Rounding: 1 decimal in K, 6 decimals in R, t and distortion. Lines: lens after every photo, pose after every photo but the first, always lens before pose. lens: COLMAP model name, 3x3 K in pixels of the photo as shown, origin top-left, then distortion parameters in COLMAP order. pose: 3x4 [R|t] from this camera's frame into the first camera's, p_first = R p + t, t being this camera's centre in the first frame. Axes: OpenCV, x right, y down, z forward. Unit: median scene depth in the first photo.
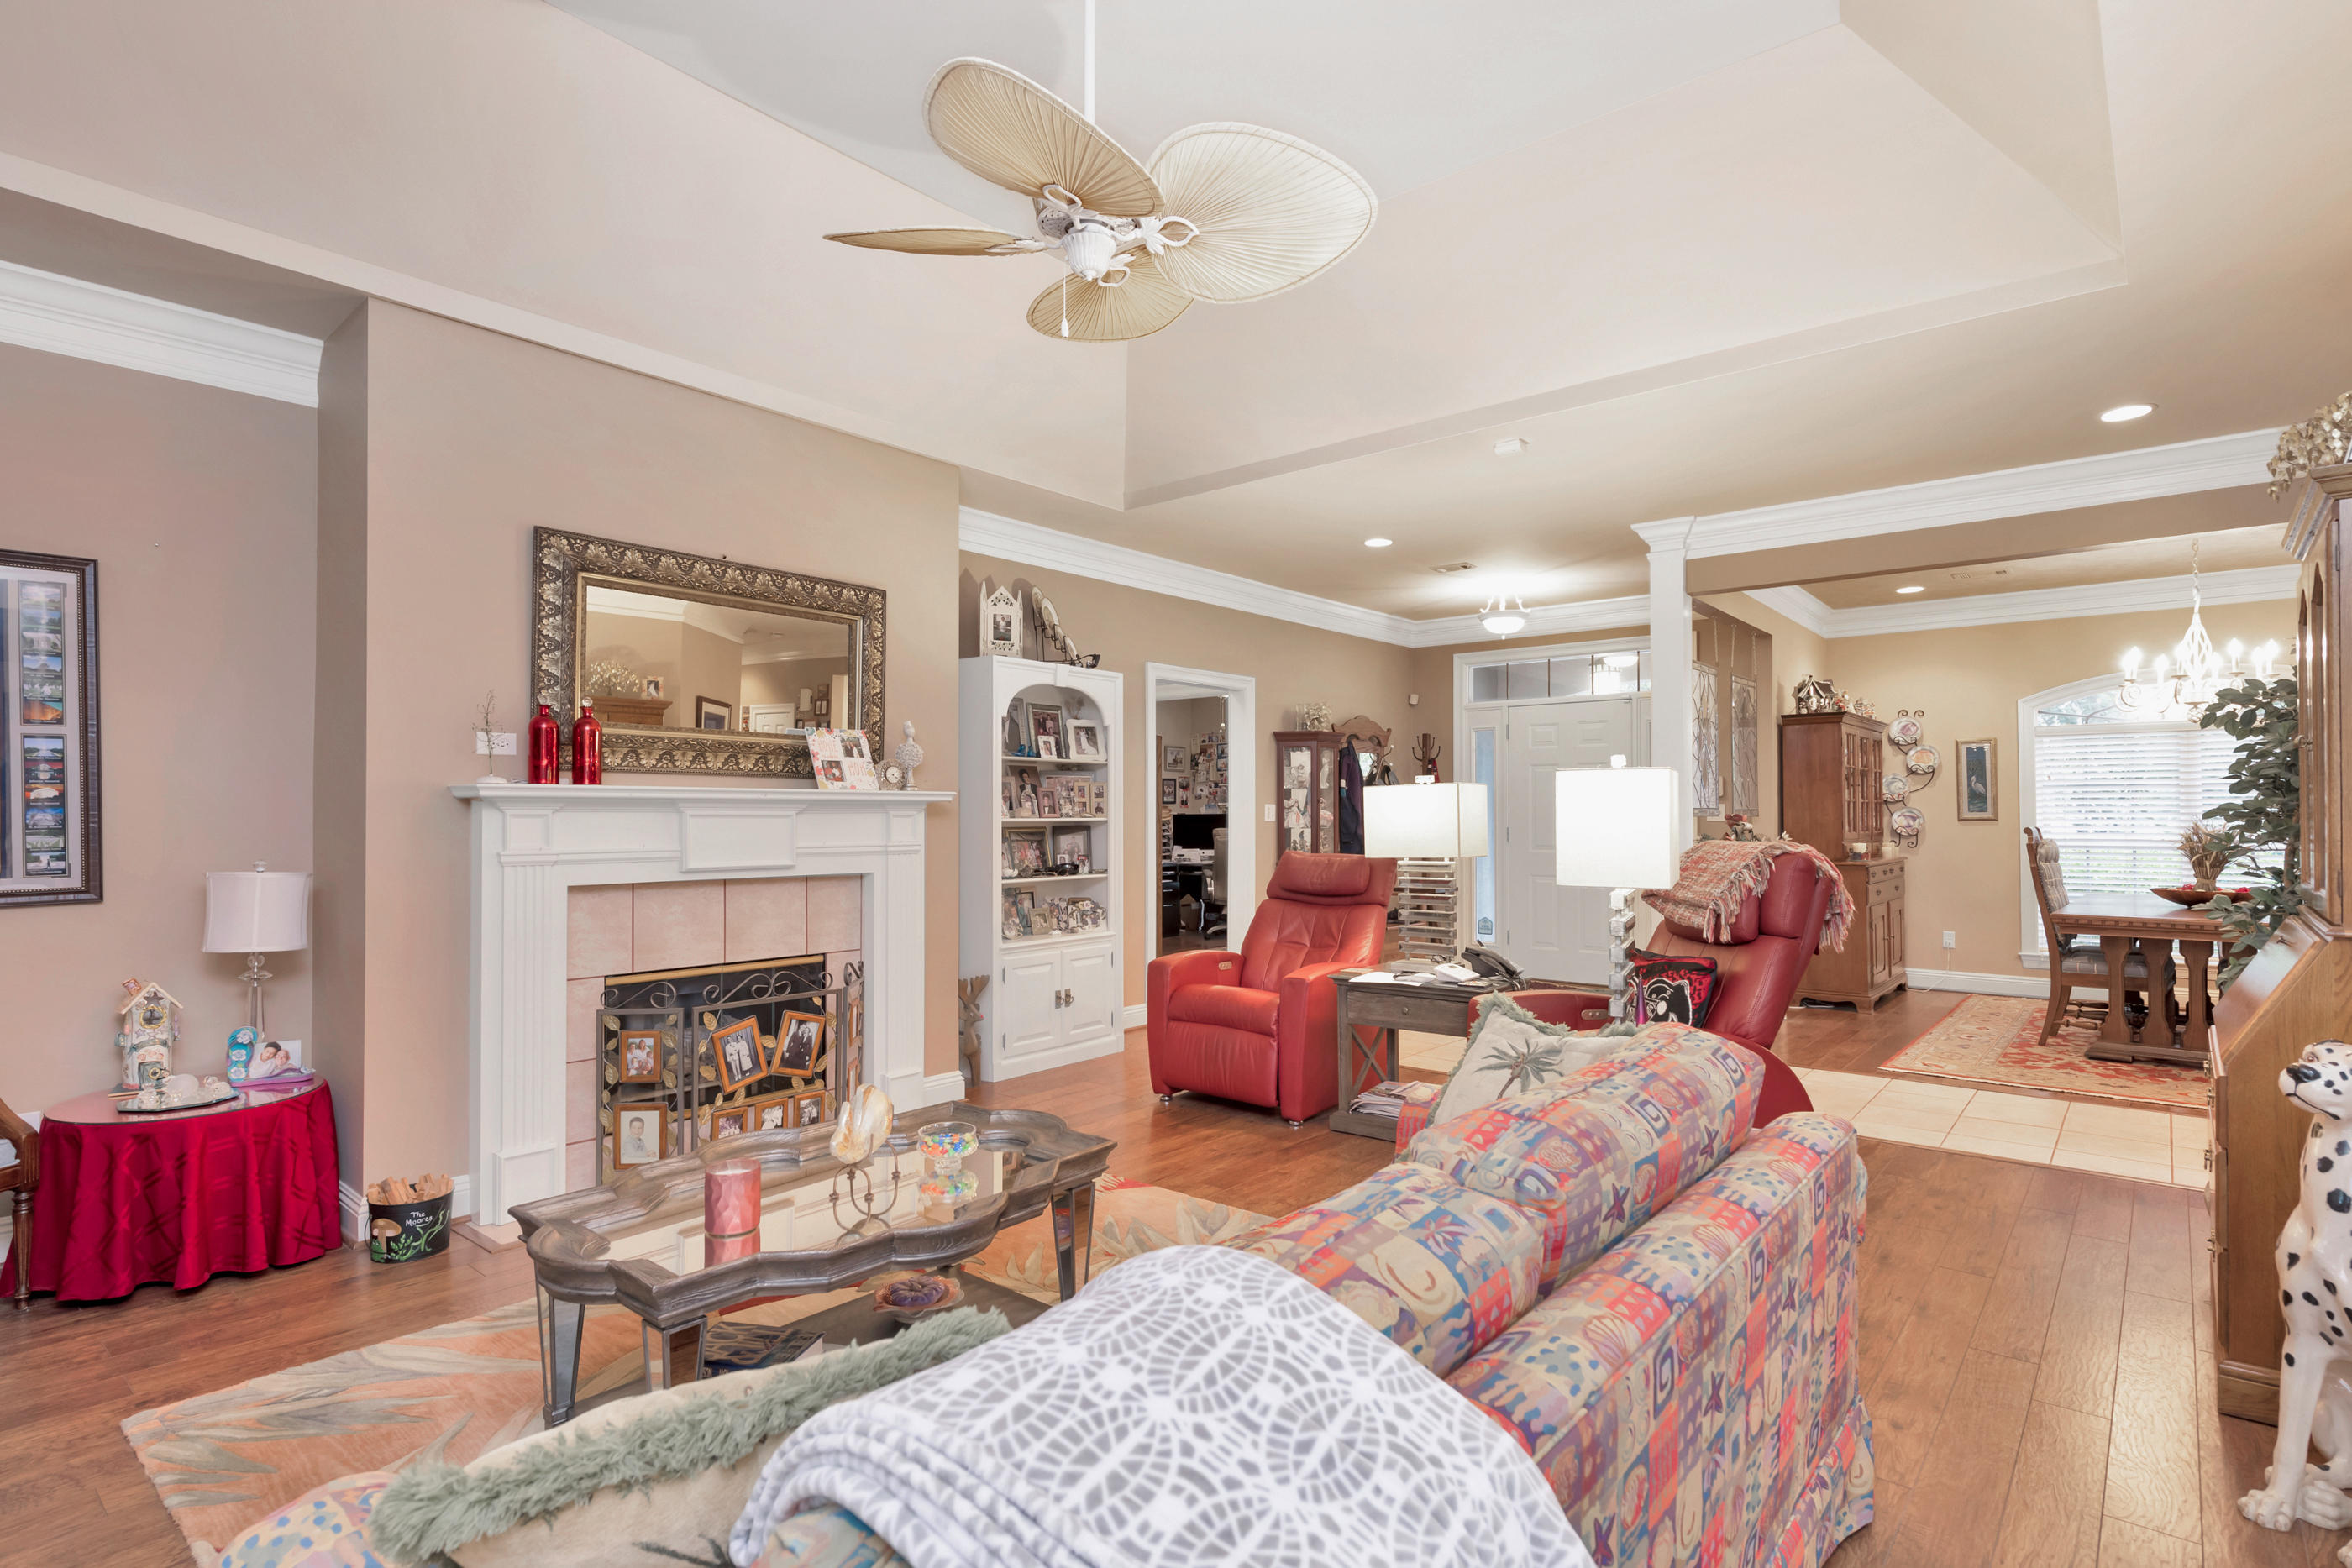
lens RADIAL K [[1181.3, 0, 1213.8], [0, 1181.3, 816.0], [0, 0, 1]] dist [0.017622, -0.003214]
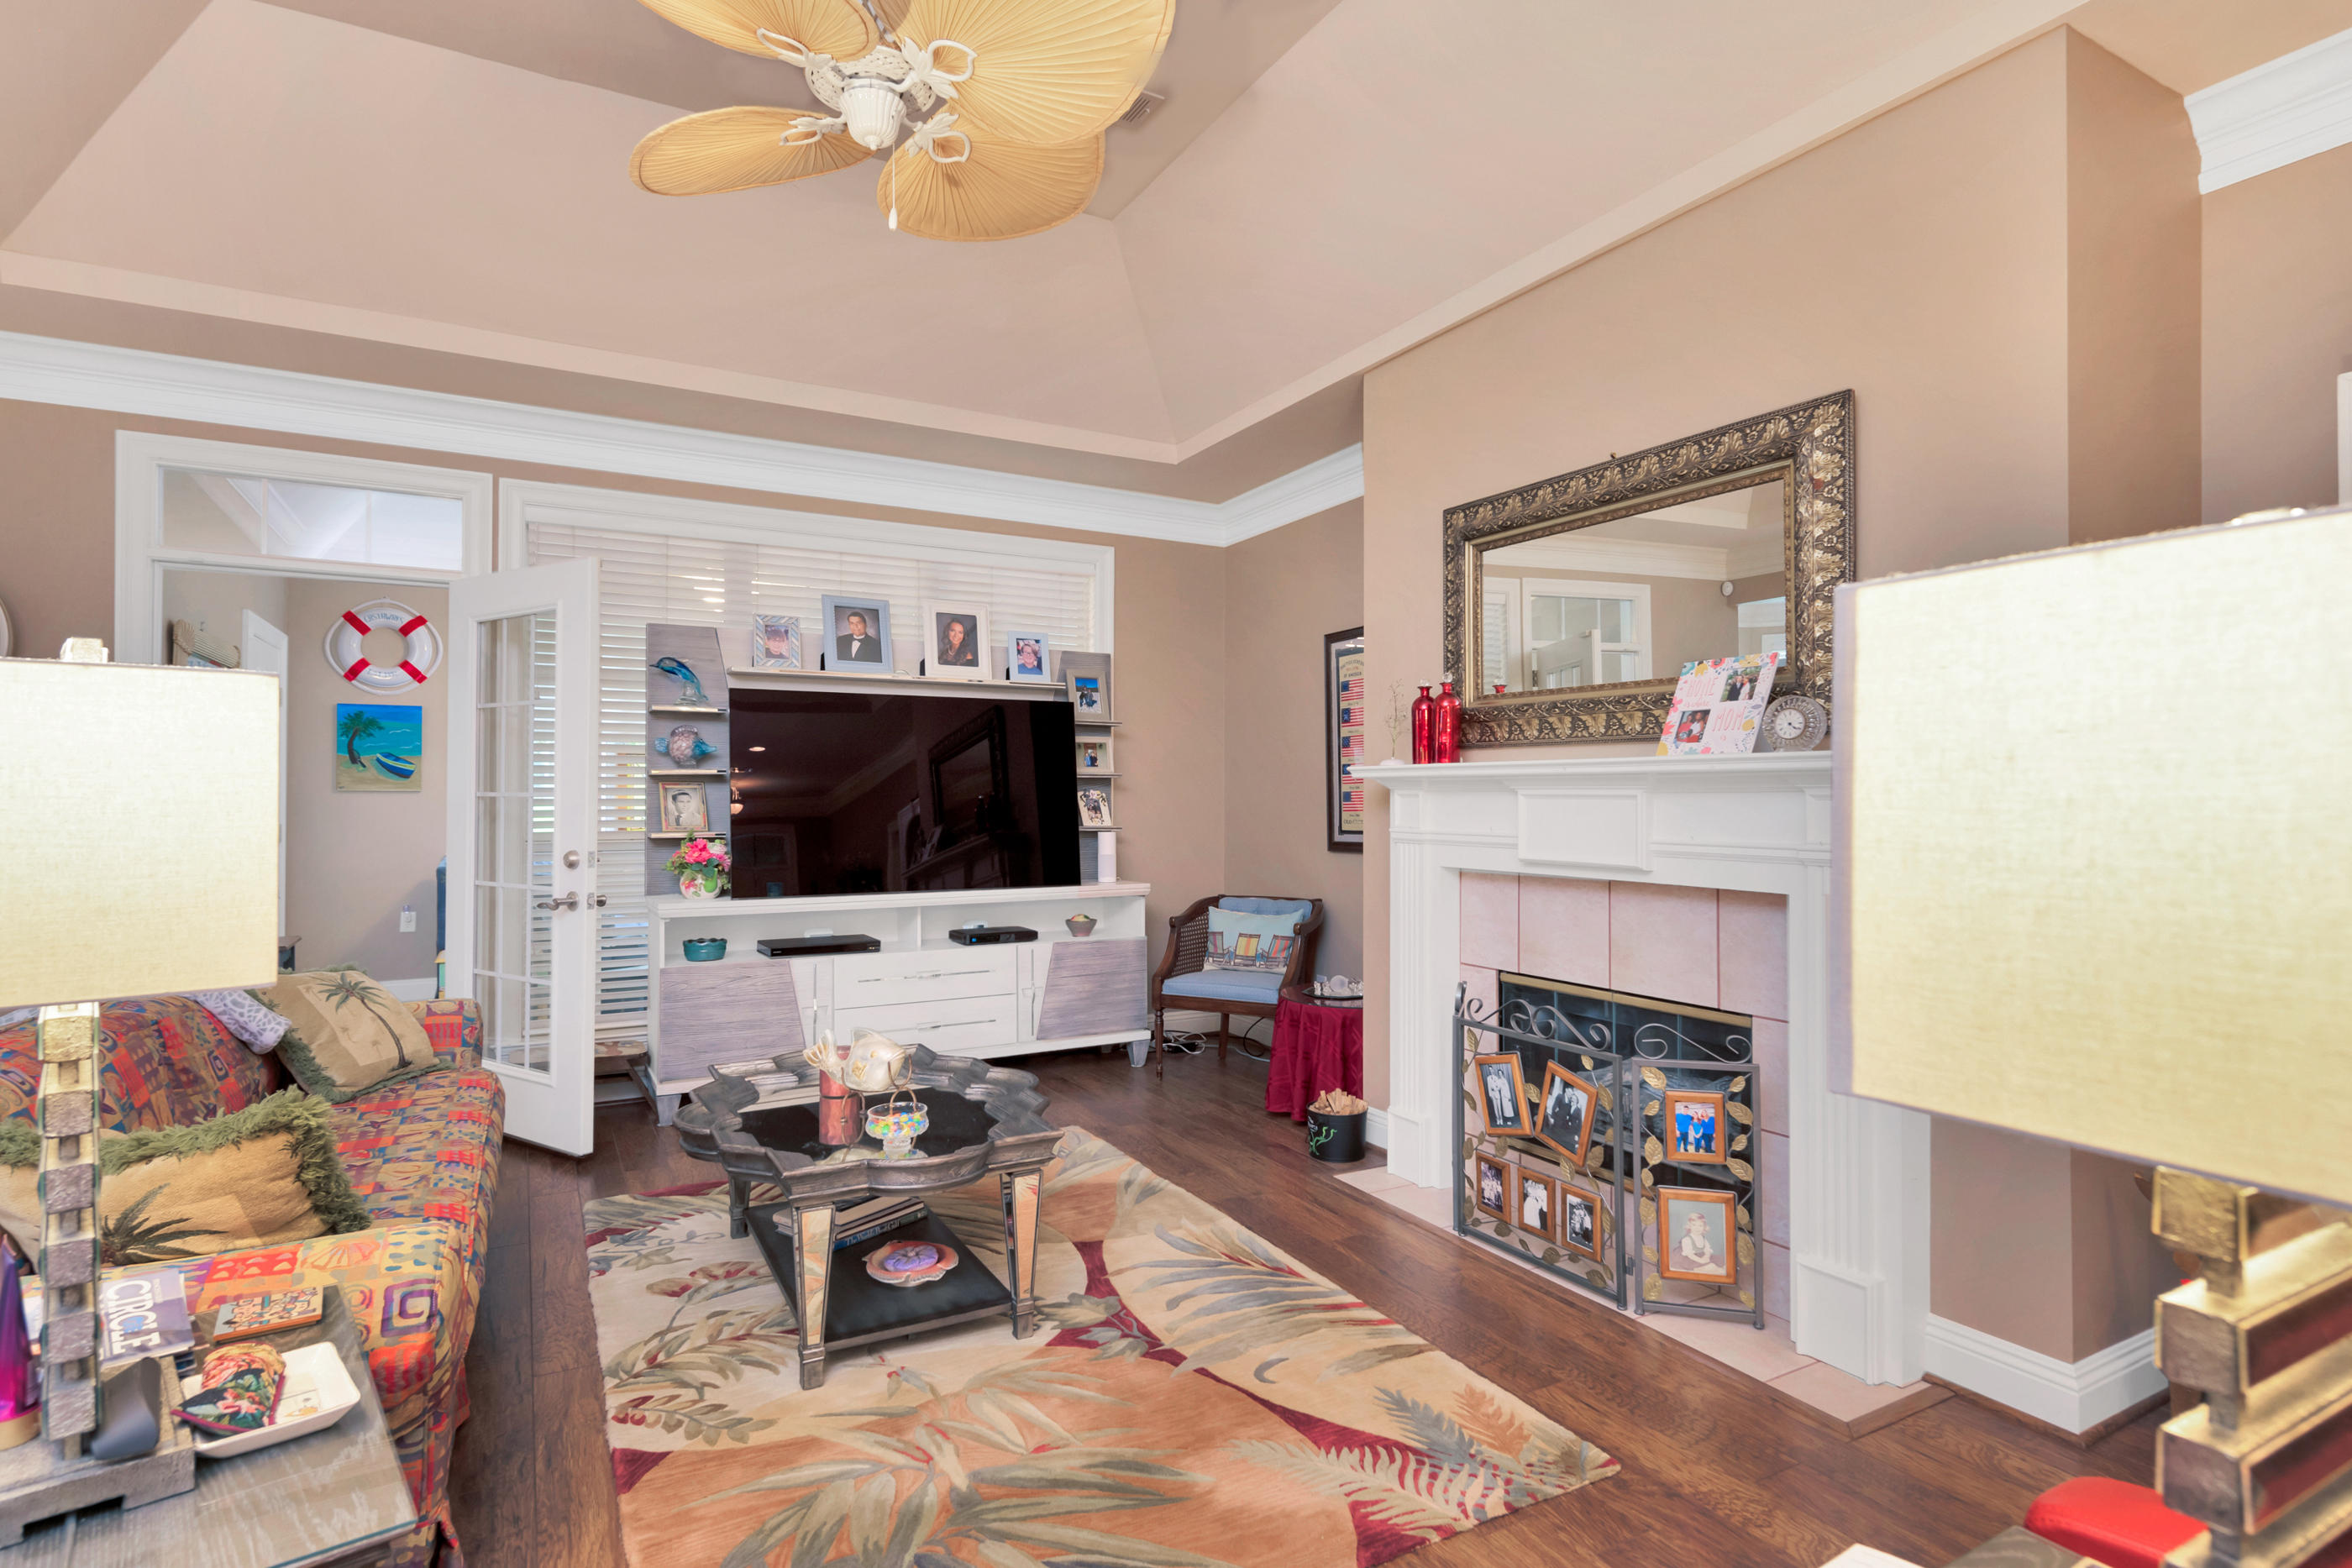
lens RADIAL K [[1181.3, 0, 1178.7], [0, 1181.3, 794.9], [0, 0, 1]] dist [0.017622, -0.003214]
pose [[-0.378442, -0.003282, -0.925619, 0.409400], [-0.001314, 0.999995, -0.003008, 0.001642], [0.925624, 0.000078, -0.378444, 1.065588]]
